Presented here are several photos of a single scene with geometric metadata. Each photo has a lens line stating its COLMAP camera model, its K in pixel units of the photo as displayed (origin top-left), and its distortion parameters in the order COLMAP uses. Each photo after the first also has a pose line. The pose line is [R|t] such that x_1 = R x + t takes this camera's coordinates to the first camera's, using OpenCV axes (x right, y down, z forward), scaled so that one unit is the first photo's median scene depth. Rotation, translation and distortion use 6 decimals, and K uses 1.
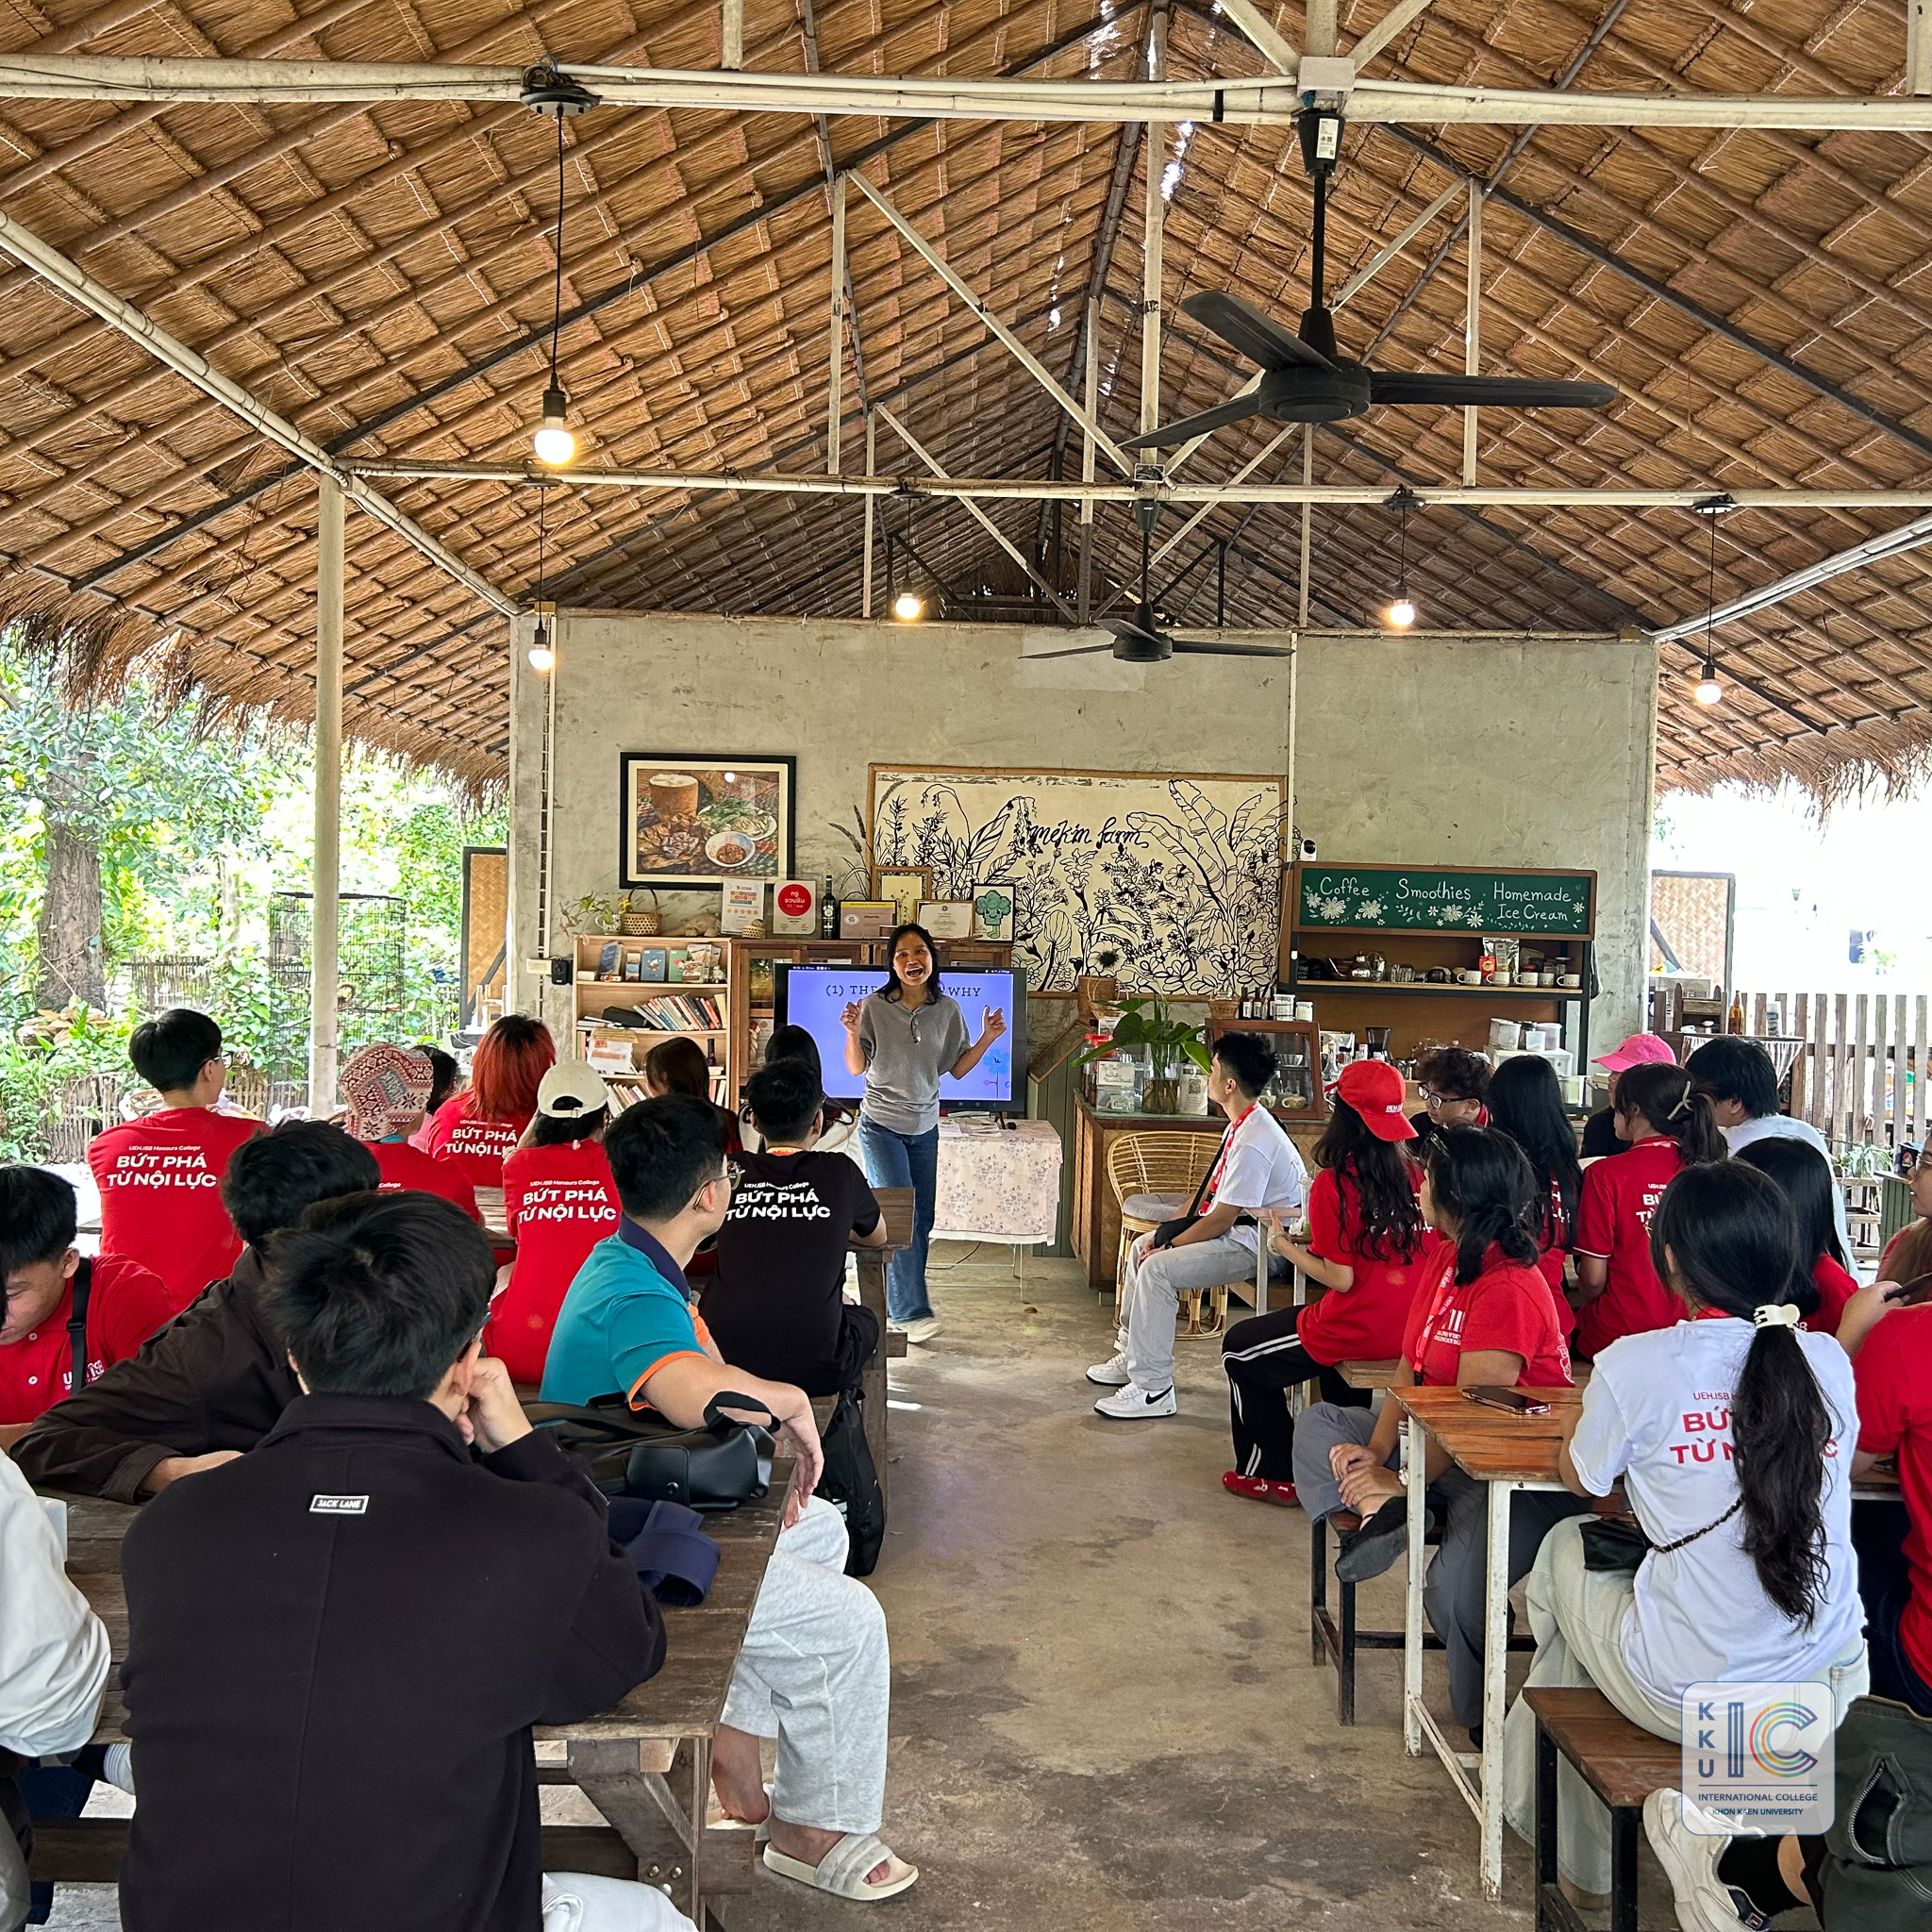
lens RADIAL K [[1949.7, 0, 966.0], [0, 1949.7, 966.0], [0, 0, 1]] dist [0.255491, -0.995987]
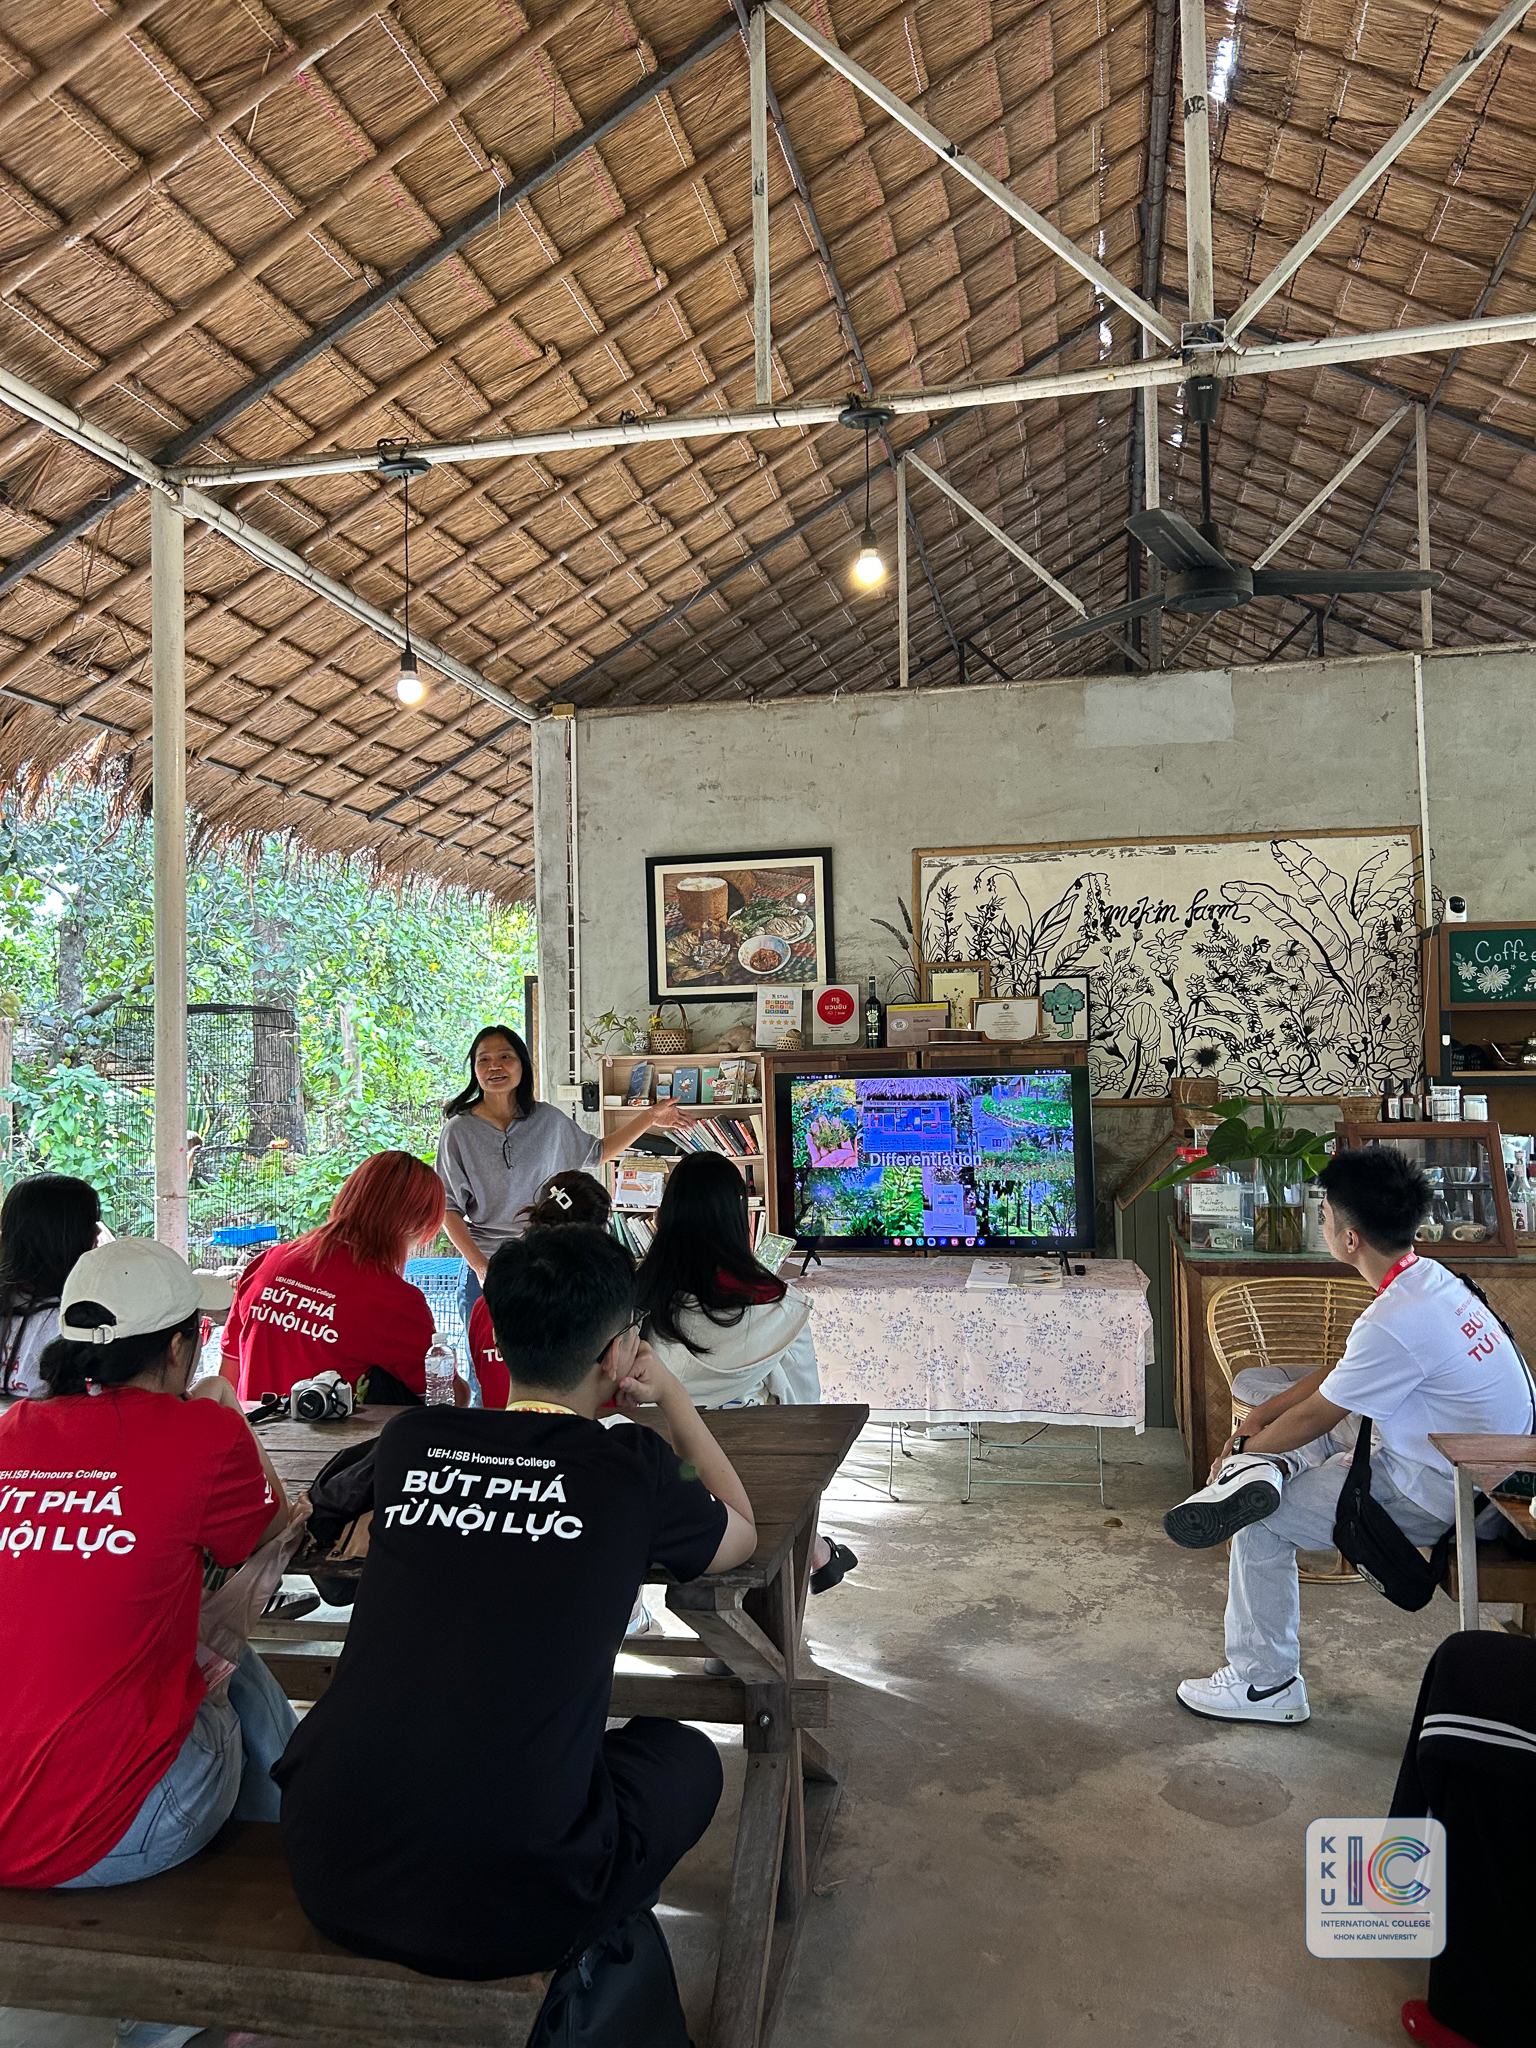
lens RADIAL K [[1549.0, 0, 768.0], [0, 1549.0, 1024.0], [0, 0, 1]] dist [0.103853, -0.166314]
pose [[0.974760, -0.050368, -0.217500, 0.035557], [0.039735, 0.997804, -0.052991, 0.010384], [0.219692, 0.043011, 0.974621, 0.303755]]
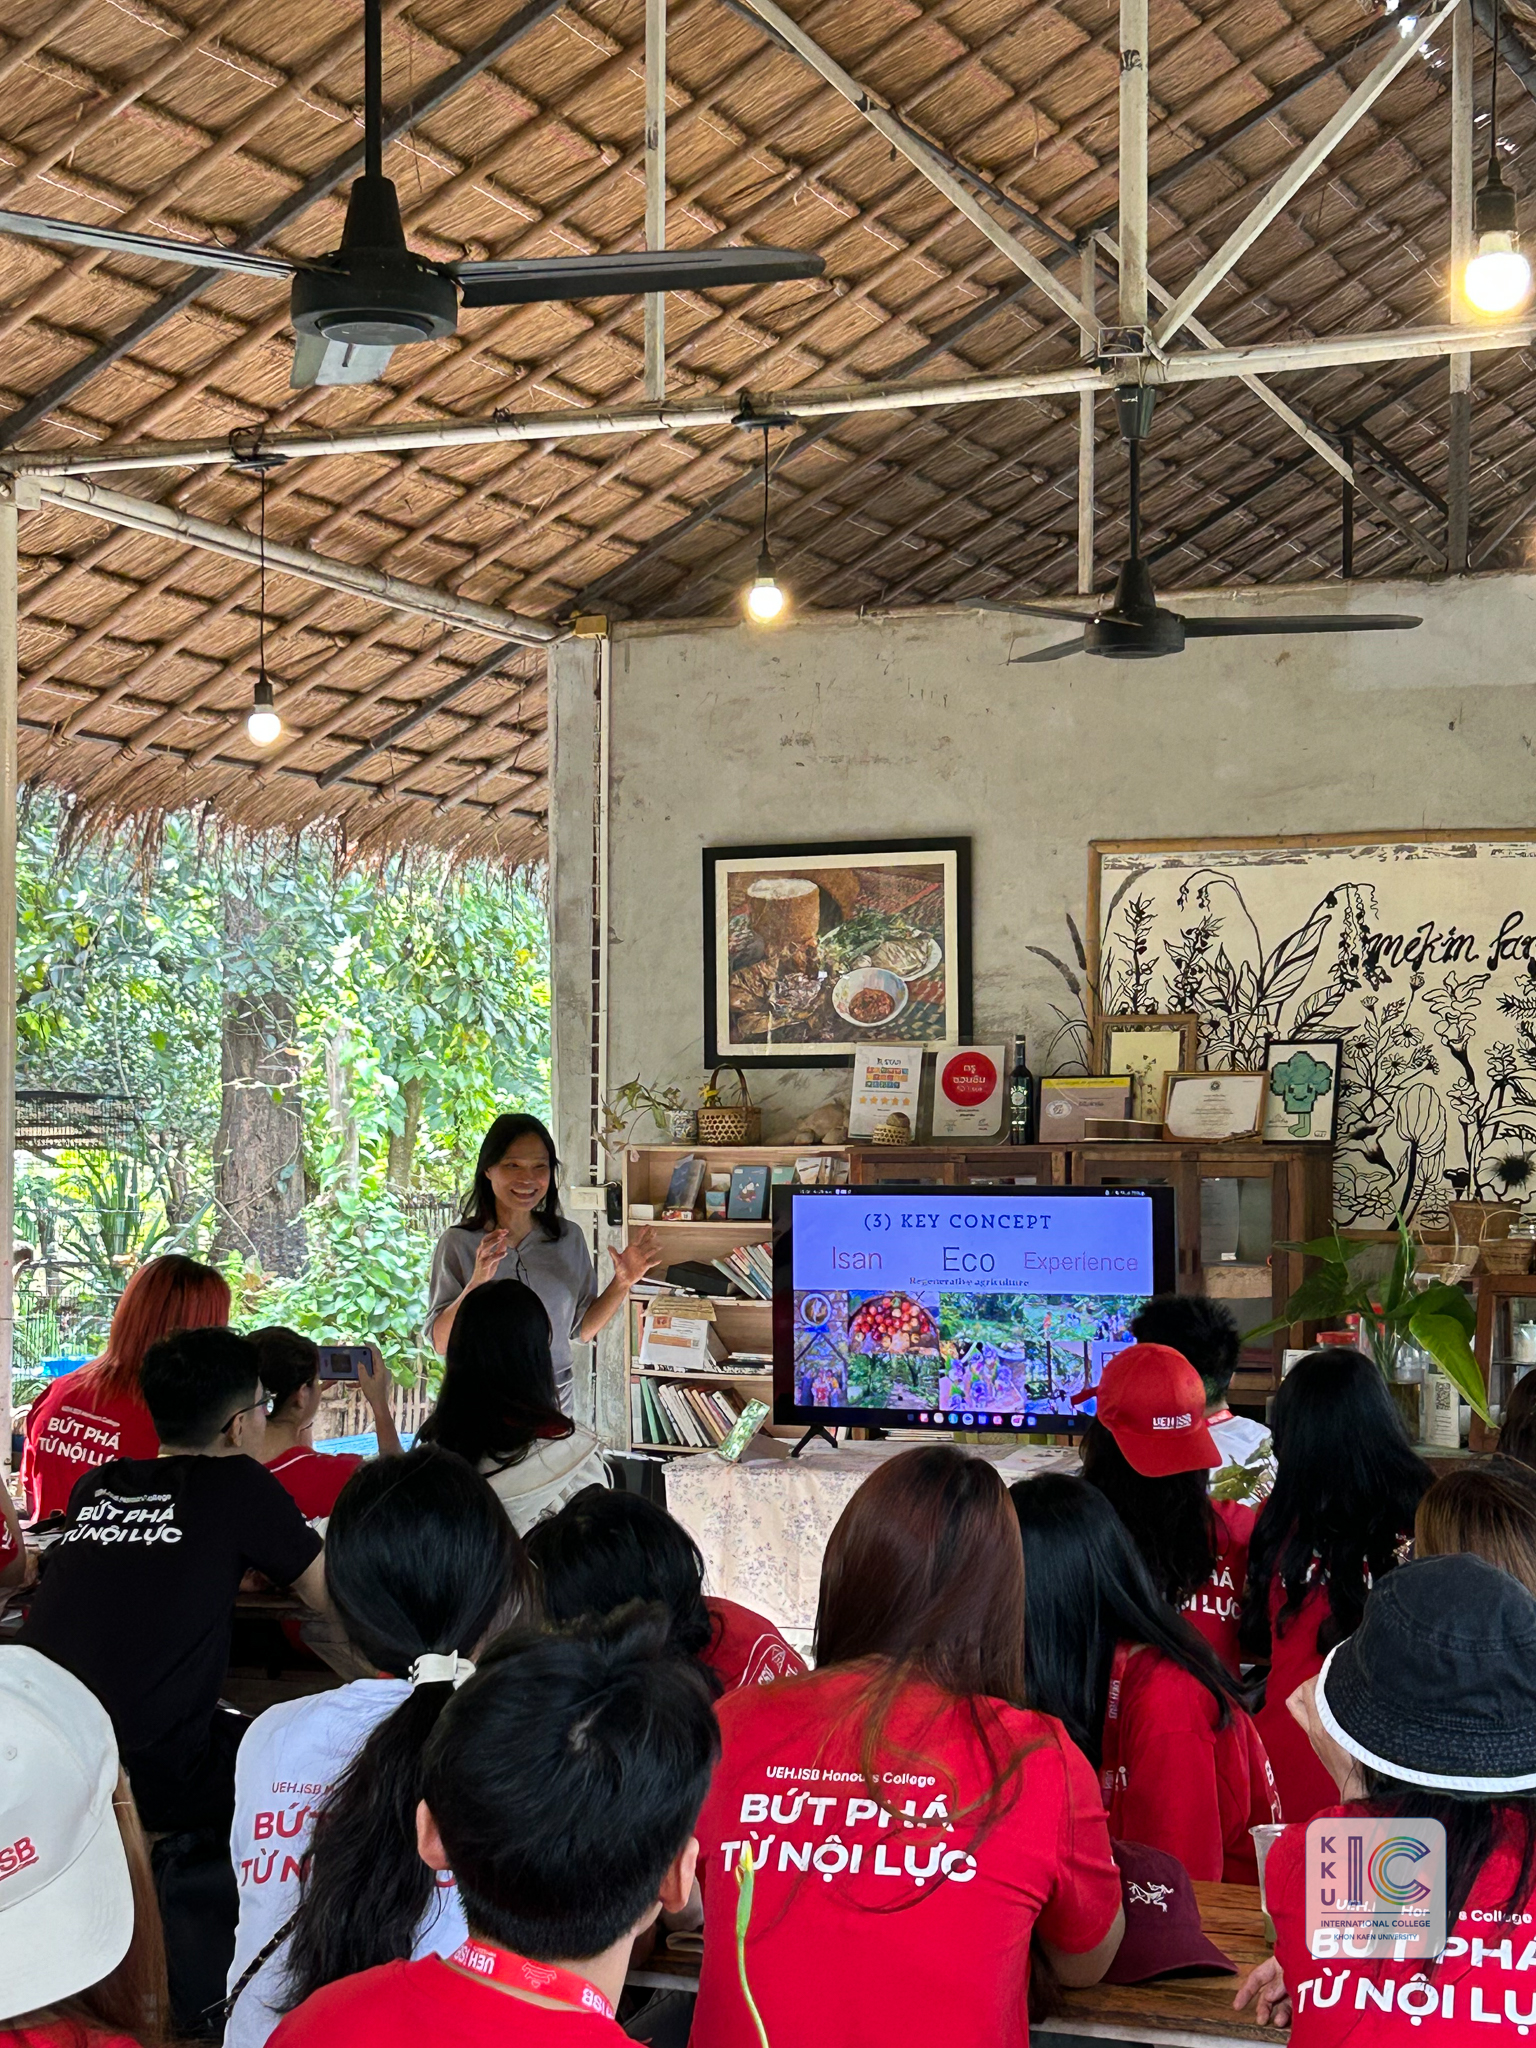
lens RADIAL K [[3600.5, 0, 697.5], [0, 3600.5, 1031.1], [0, 0, 1]] dist [0.155569, 0.040534]
pose [[0.905091, -0.034081, -0.423851, 0.299073], [0.012857, 0.998521, -0.052835, 0.008316], [0.425024, 0.042371, 0.904190, -0.019372]]
